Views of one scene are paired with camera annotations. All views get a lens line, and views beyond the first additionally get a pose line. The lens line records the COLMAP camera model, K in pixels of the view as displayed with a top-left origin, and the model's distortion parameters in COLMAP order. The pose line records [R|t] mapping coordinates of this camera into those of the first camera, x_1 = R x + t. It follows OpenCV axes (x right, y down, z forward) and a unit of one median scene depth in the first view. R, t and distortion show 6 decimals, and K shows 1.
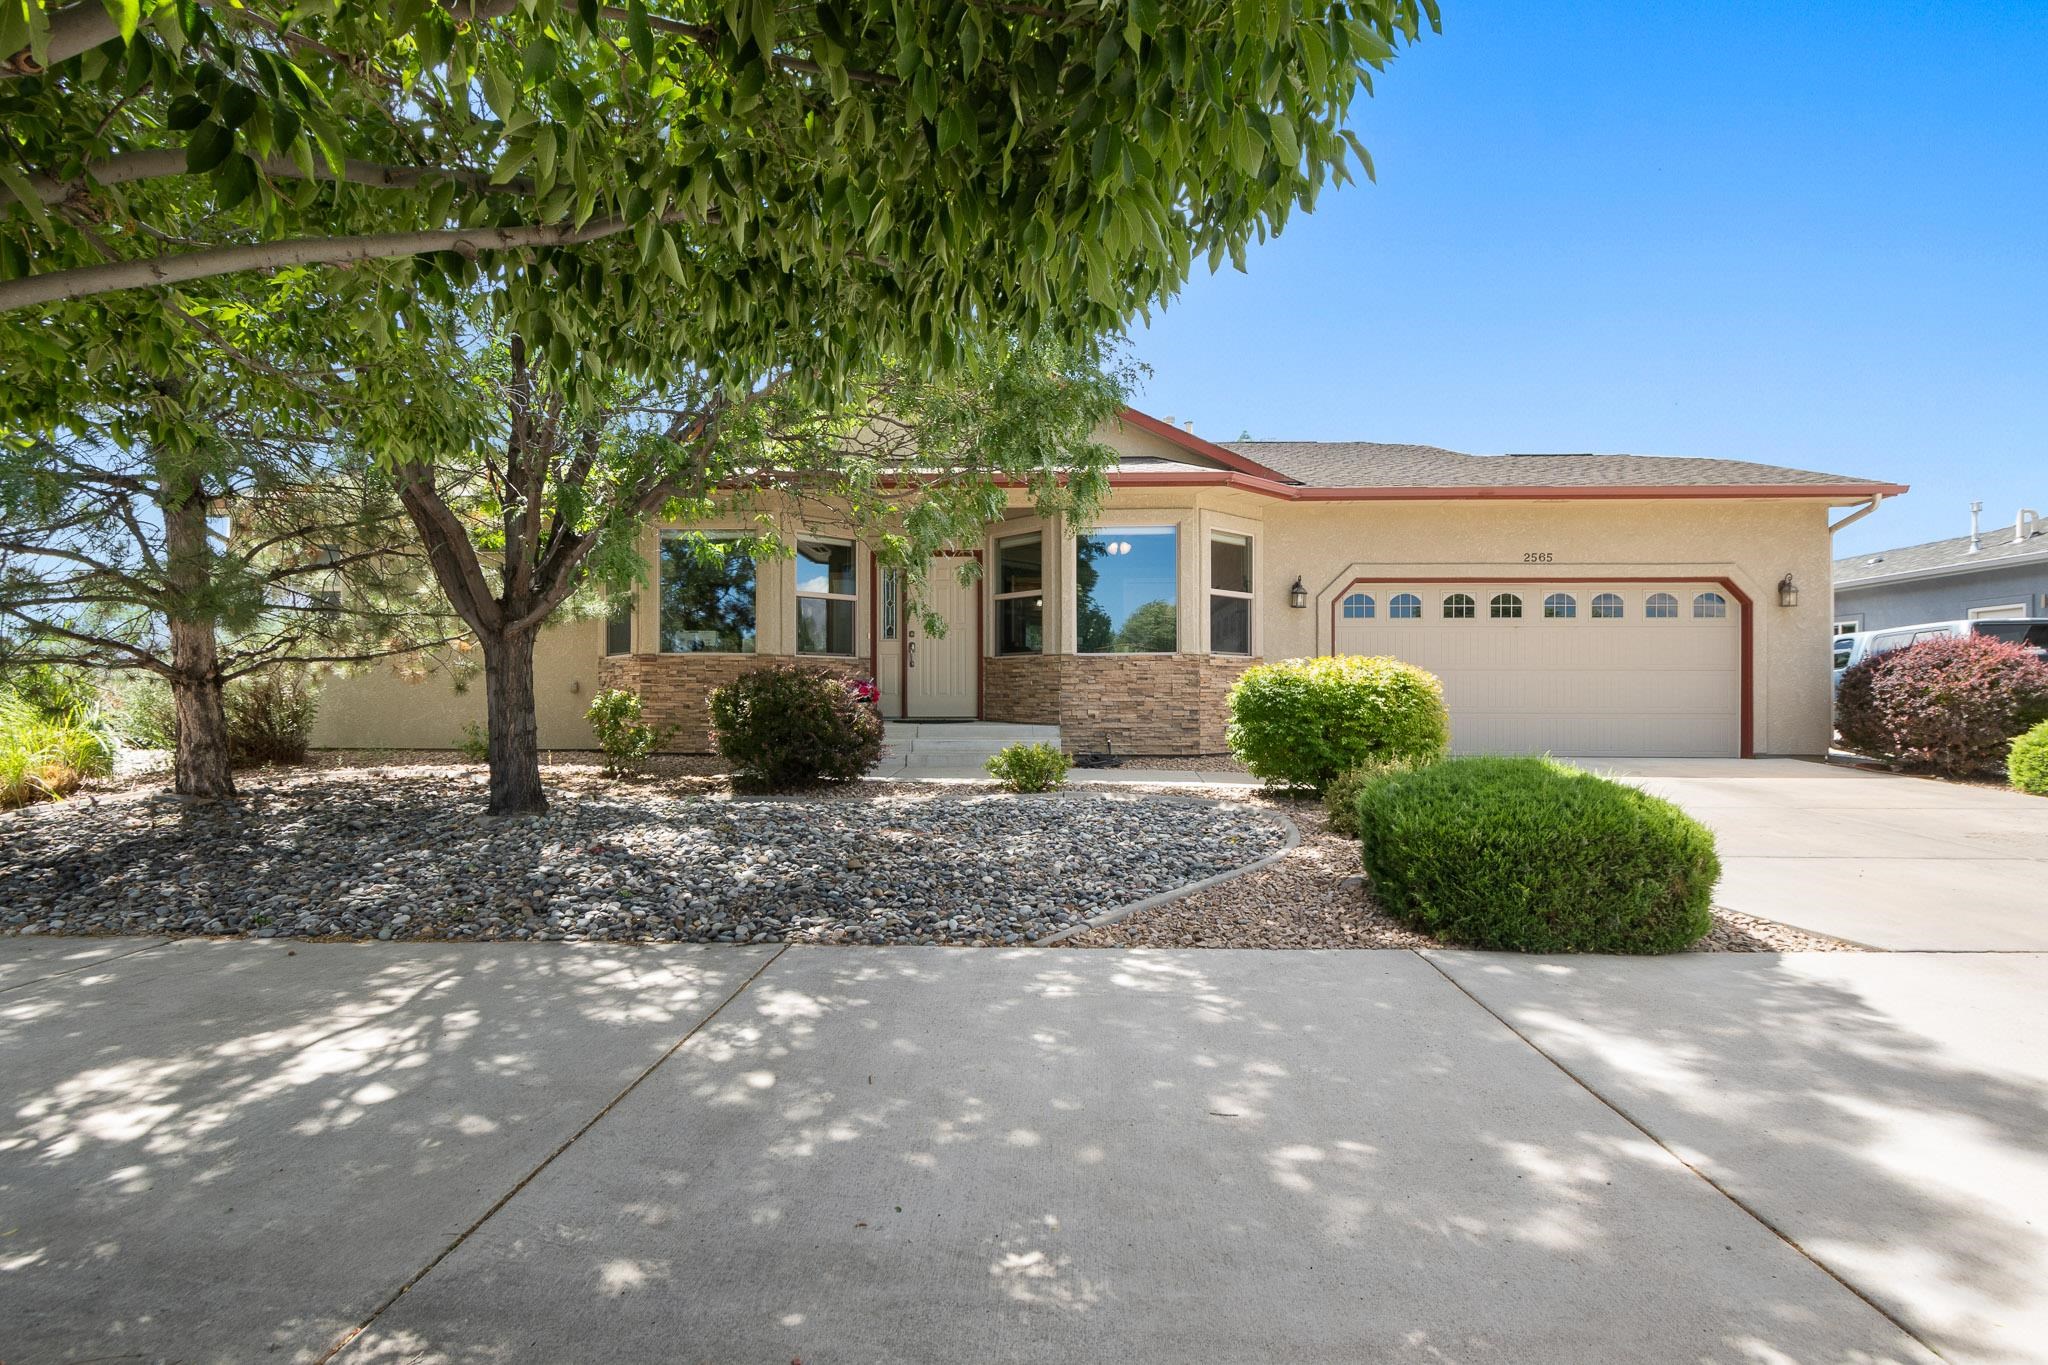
lens RADIAL K [[1031.3, 0, 1027.3], [0, 1031.3, 703.3], [0, 0, 1]] dist [-0.002483, -0.000853]
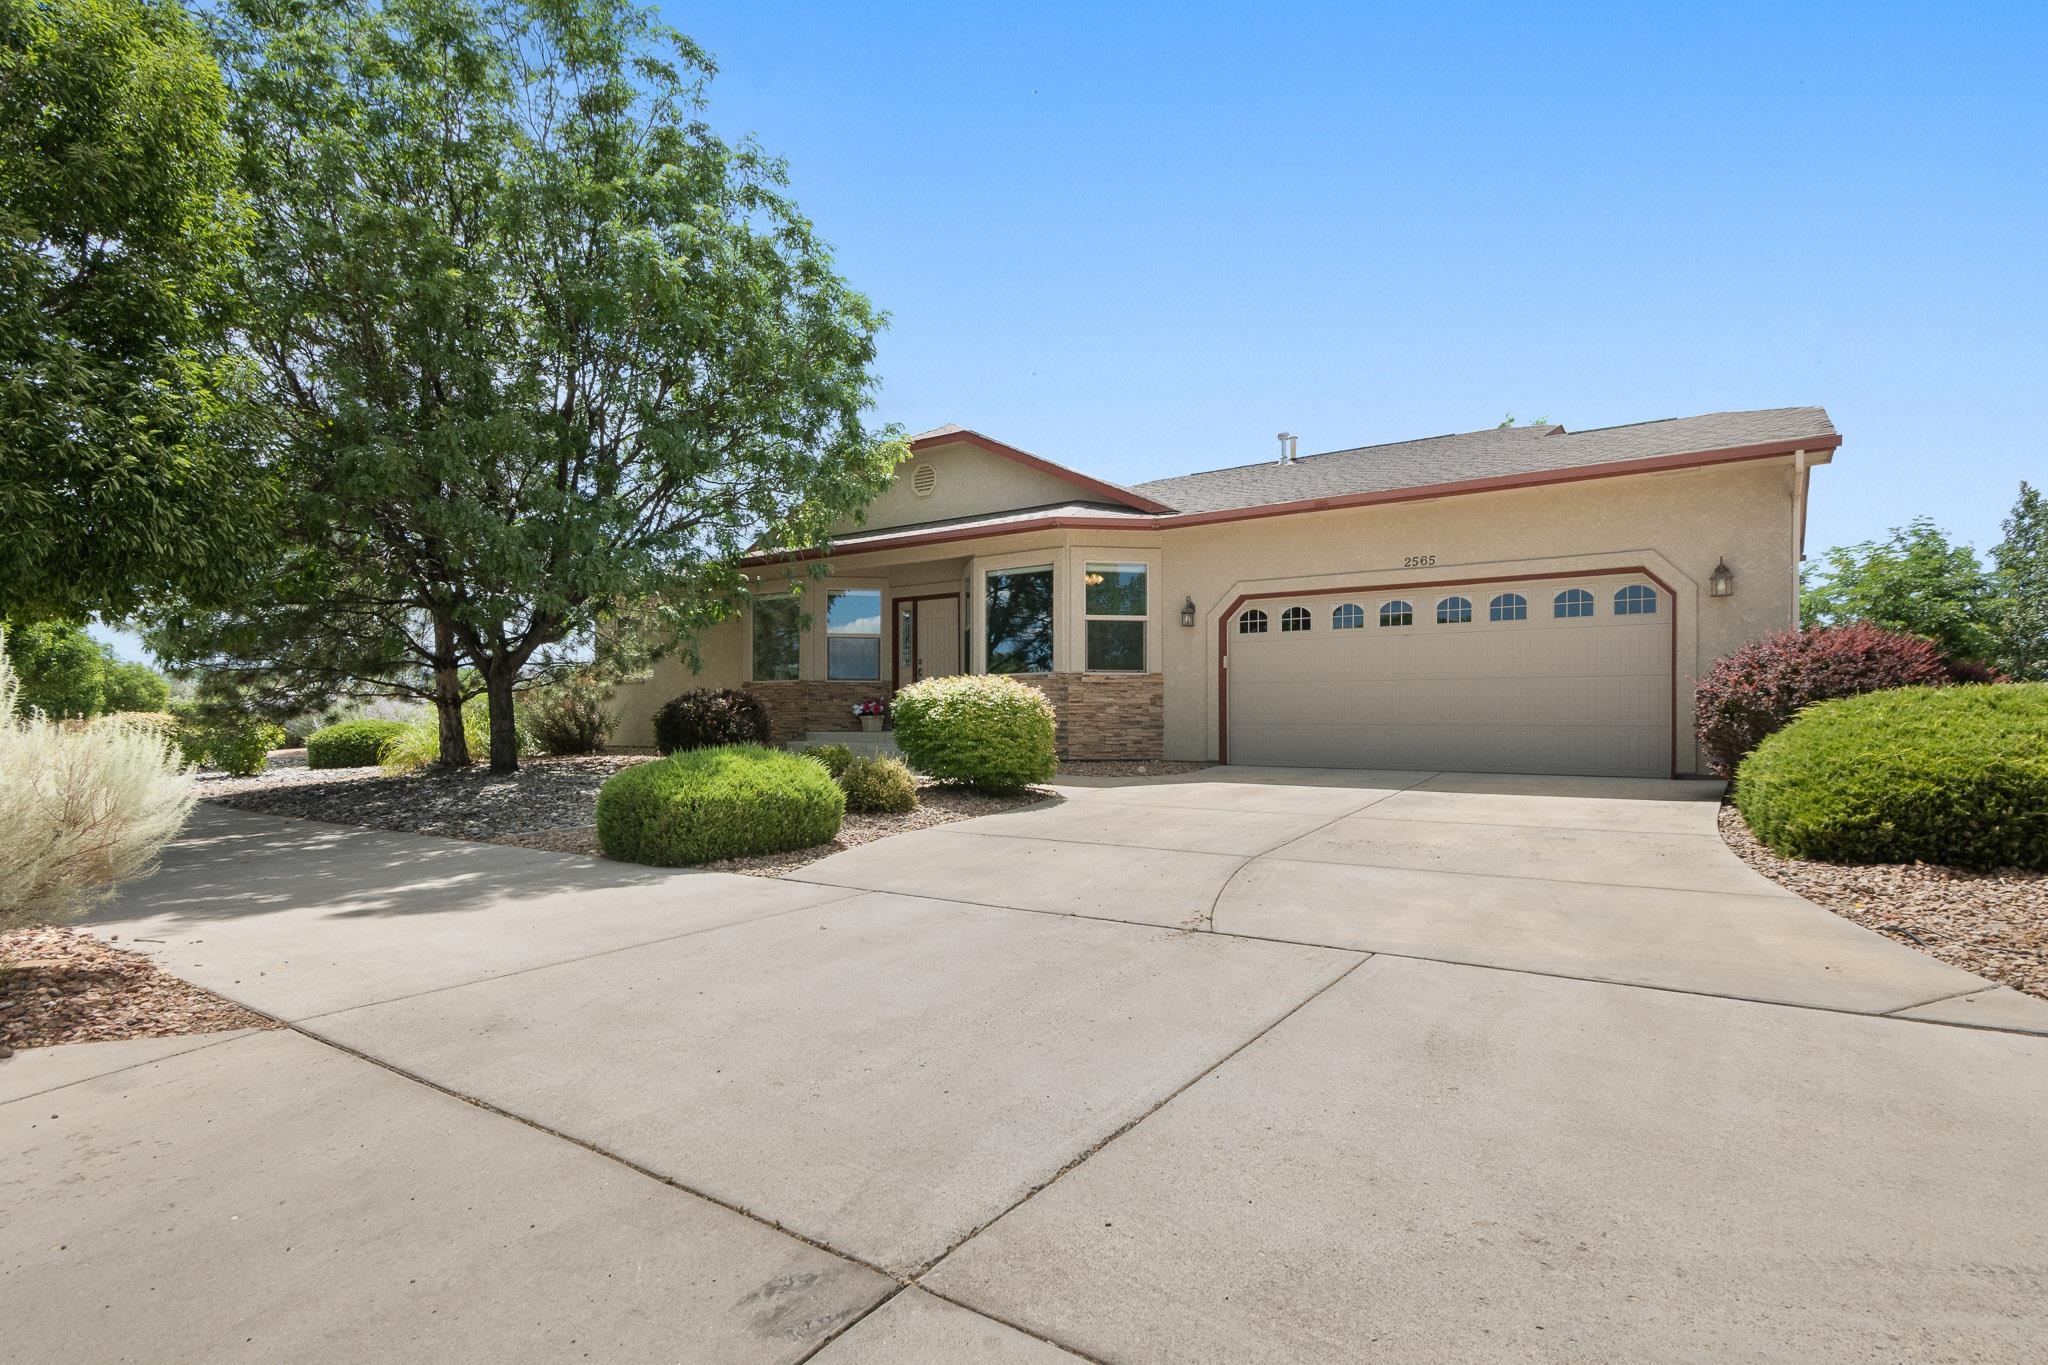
lens RADIAL K [[1031.3, 0, 1027.3], [0, 1031.3, 703.3], [0, 0, 1]] dist [-0.002483, -0.000853]
pose [[0.835792, -0.008241, -0.548985, 0.713613], [0.003030, 0.999941, -0.010399, -0.001510], [0.549039, 0.007028, 0.835767, 0.005405]]
